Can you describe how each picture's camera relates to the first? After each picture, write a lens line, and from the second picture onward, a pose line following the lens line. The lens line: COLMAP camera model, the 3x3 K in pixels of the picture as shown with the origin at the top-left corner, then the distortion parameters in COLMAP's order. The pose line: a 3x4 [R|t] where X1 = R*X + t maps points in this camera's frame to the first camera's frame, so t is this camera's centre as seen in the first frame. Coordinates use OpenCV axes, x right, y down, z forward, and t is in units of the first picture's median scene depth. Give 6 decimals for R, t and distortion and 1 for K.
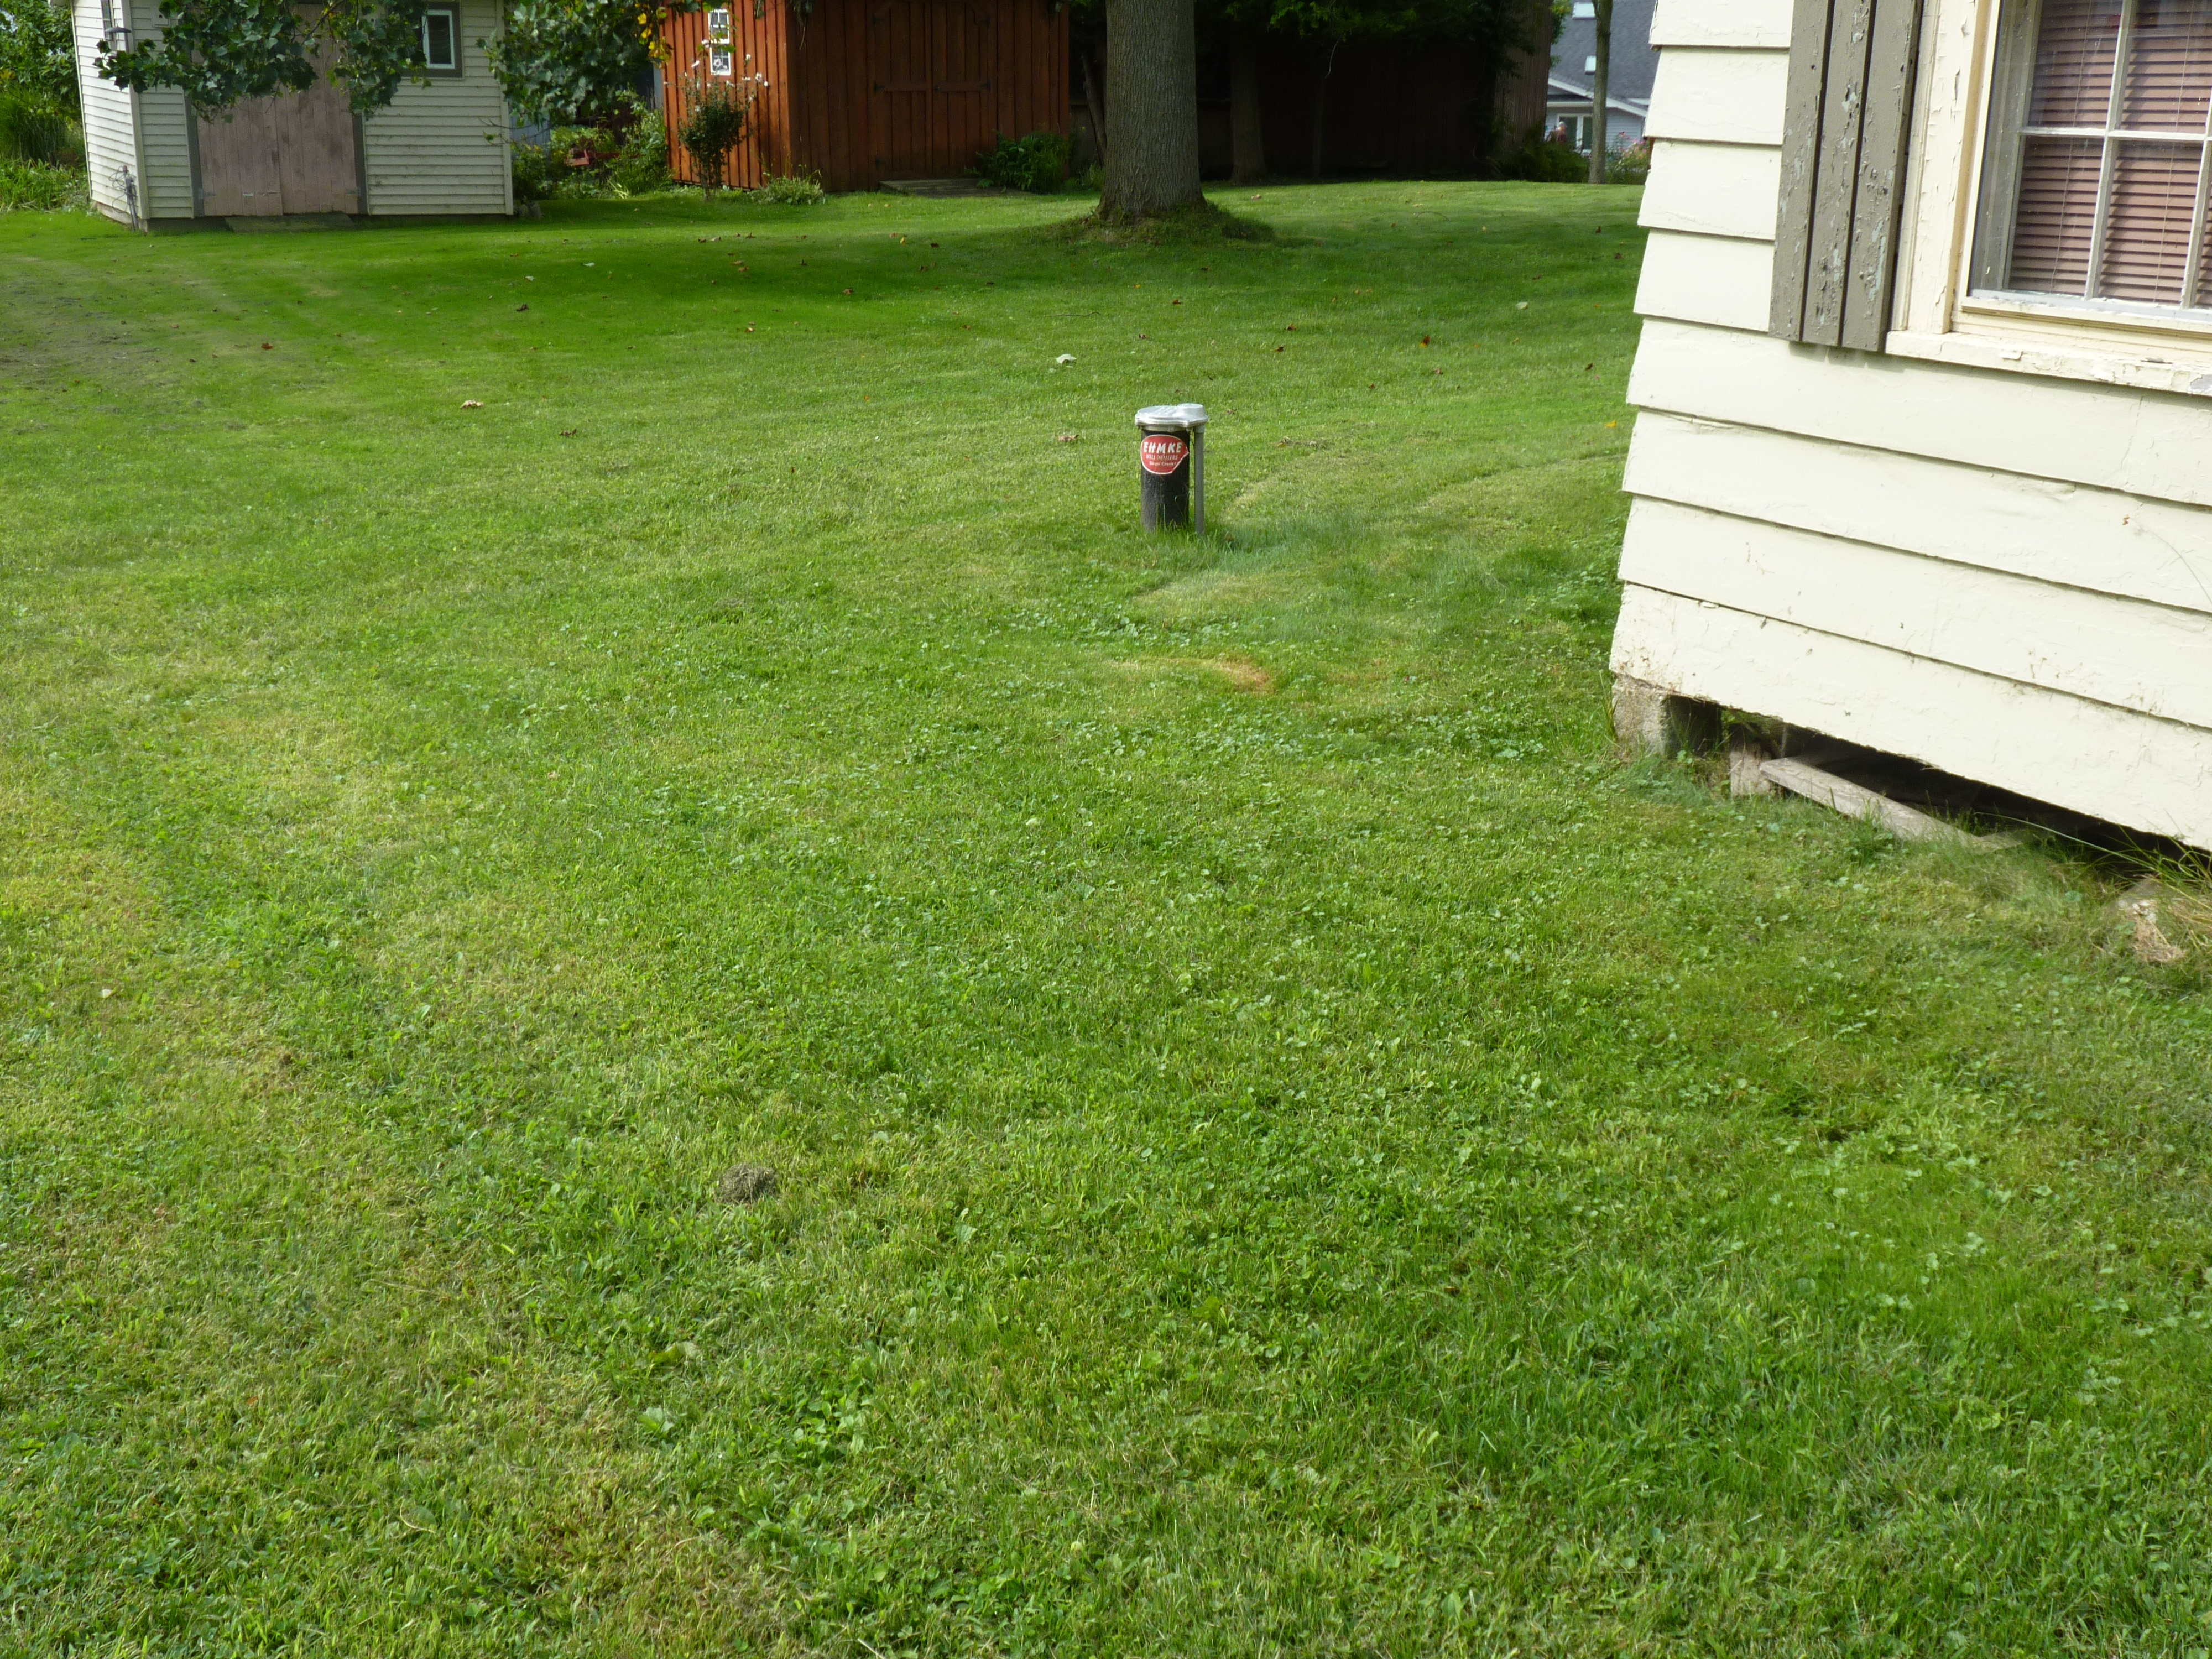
lens RADIAL K [[2715.9, 0, 1111.7], [0, 2715.9, 823.1], [0, 0, 1]] dist [0.020517, 0.000000]
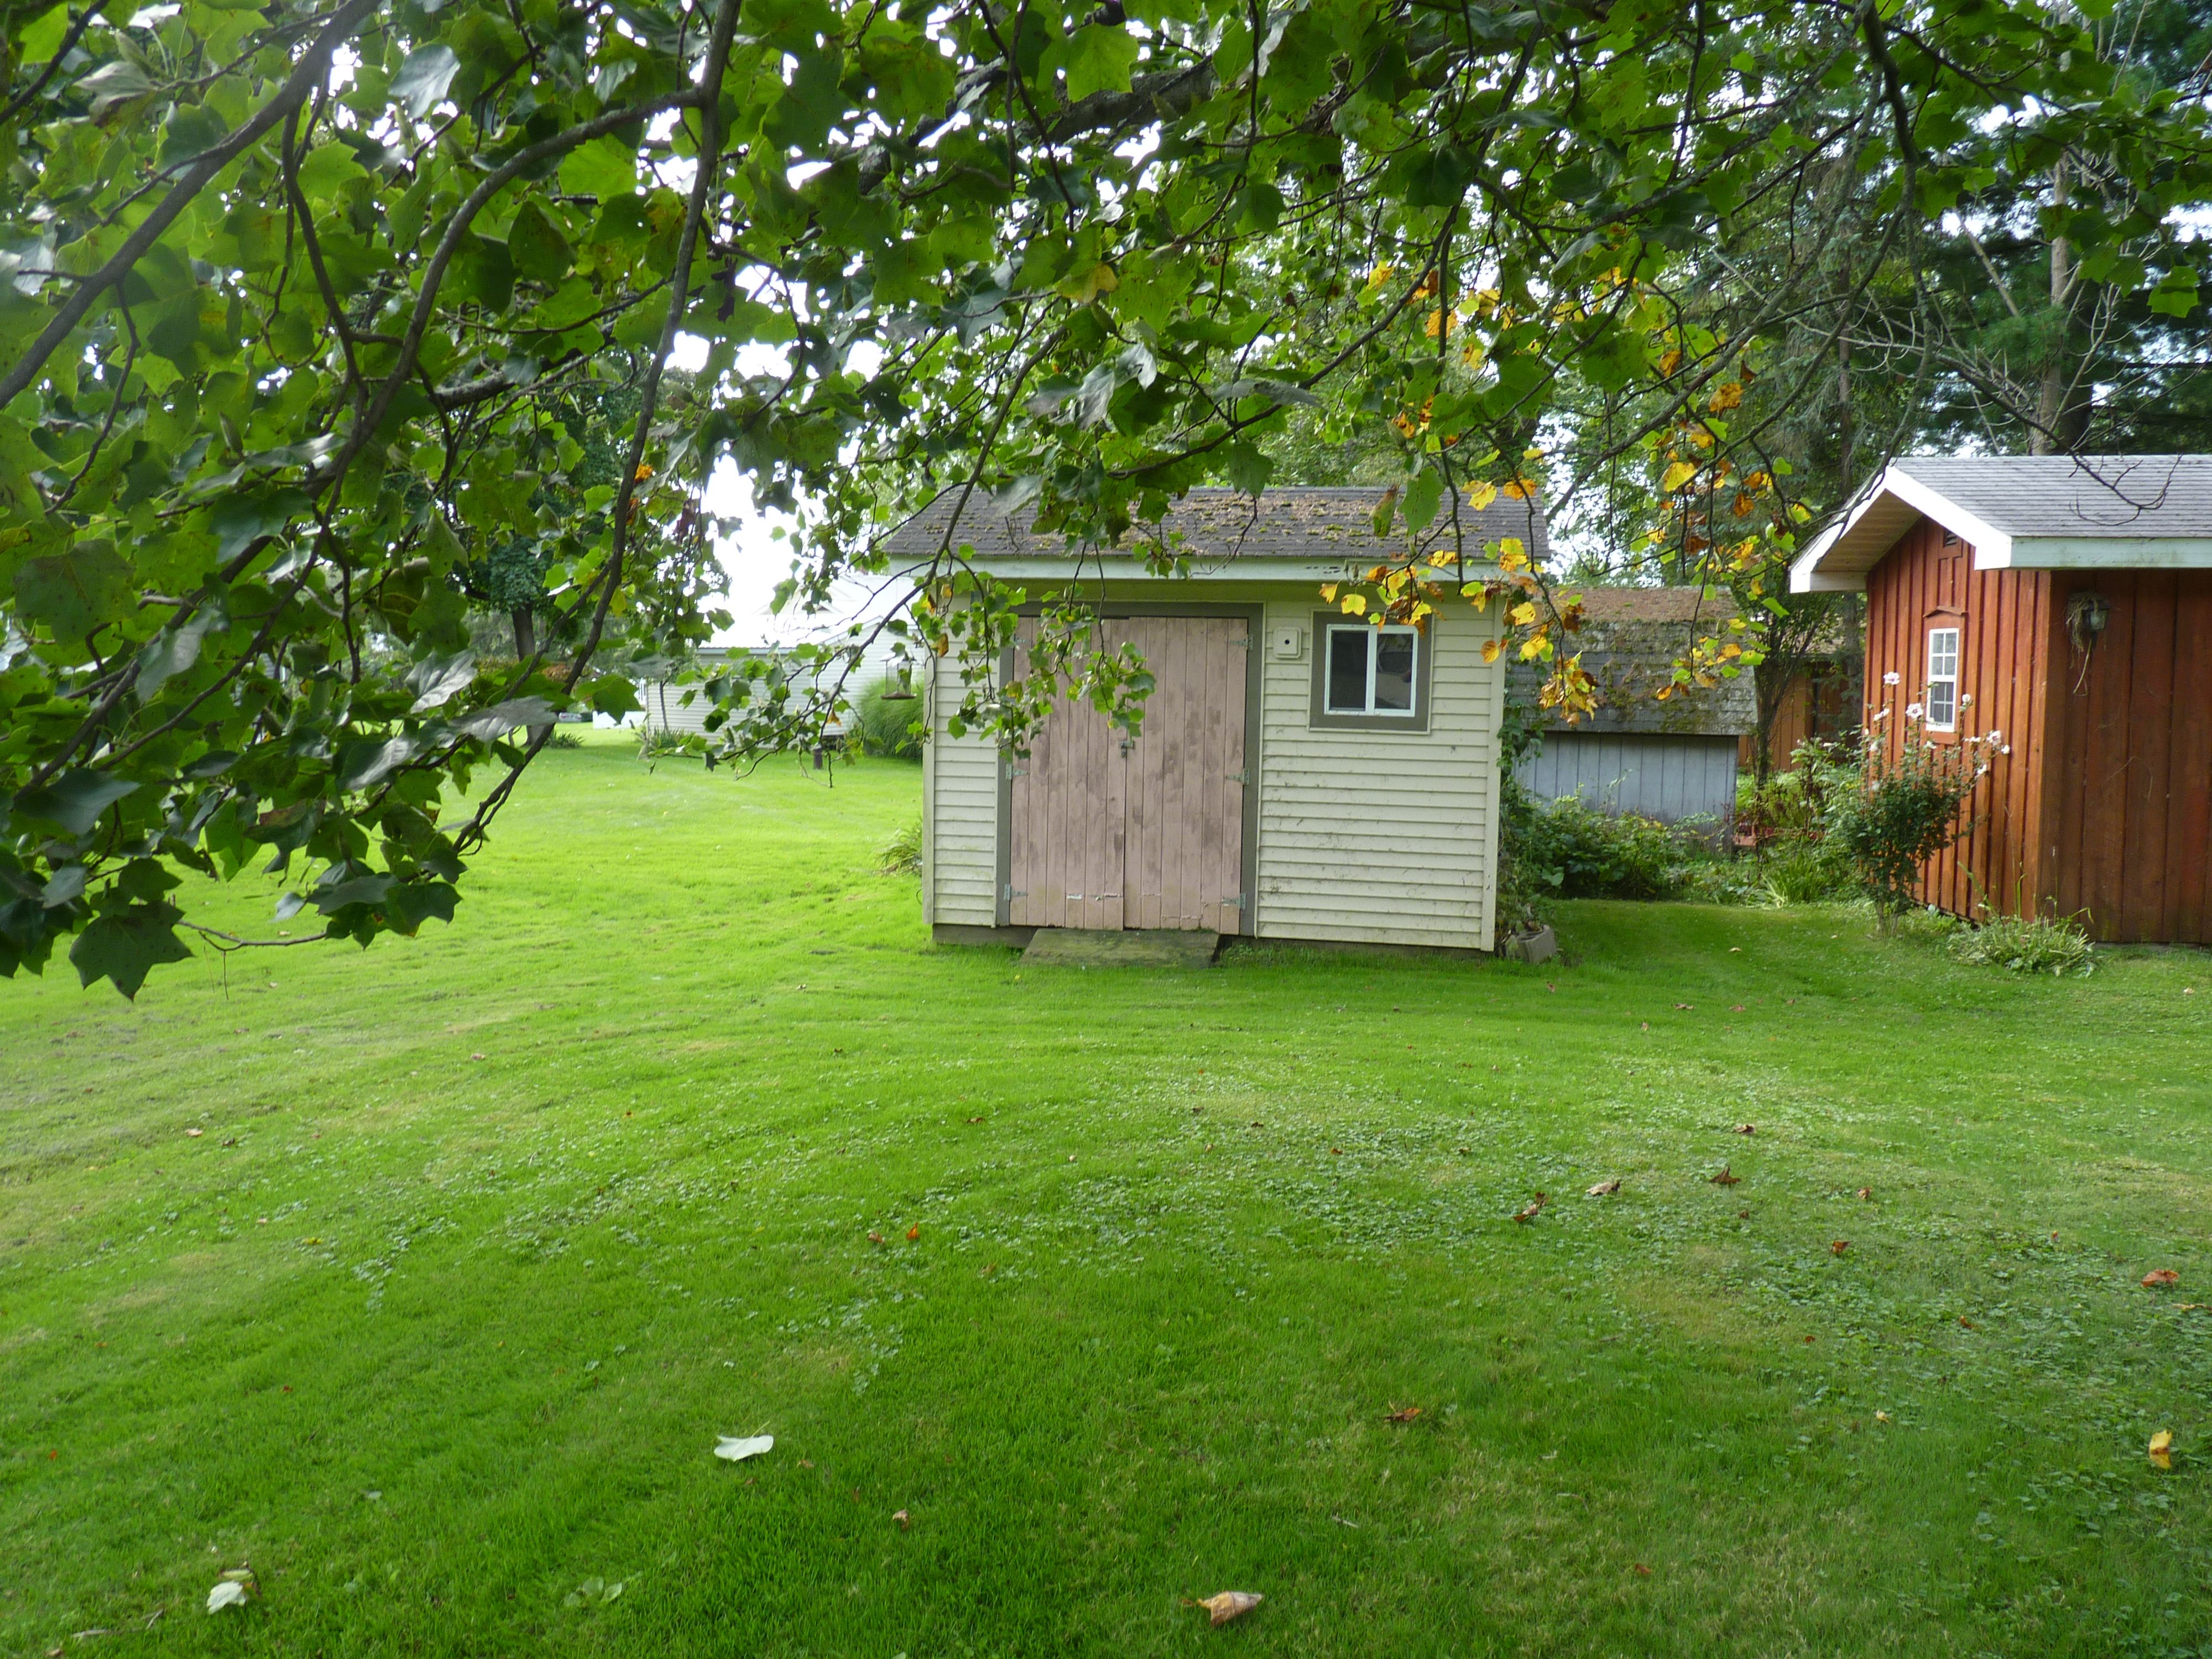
lens RADIAL K [[1776.6, 0, 1098.9], [0, 1776.6, 840.2], [0, 0, 1]] dist [-0.014558, 0.003680]
pose [[0.769884, 0.065022, -0.634863, -0.040223], [-0.183287, 0.975414, -0.122368, -0.188990], [0.611297, 0.210571, 0.762873, 0.660852]]
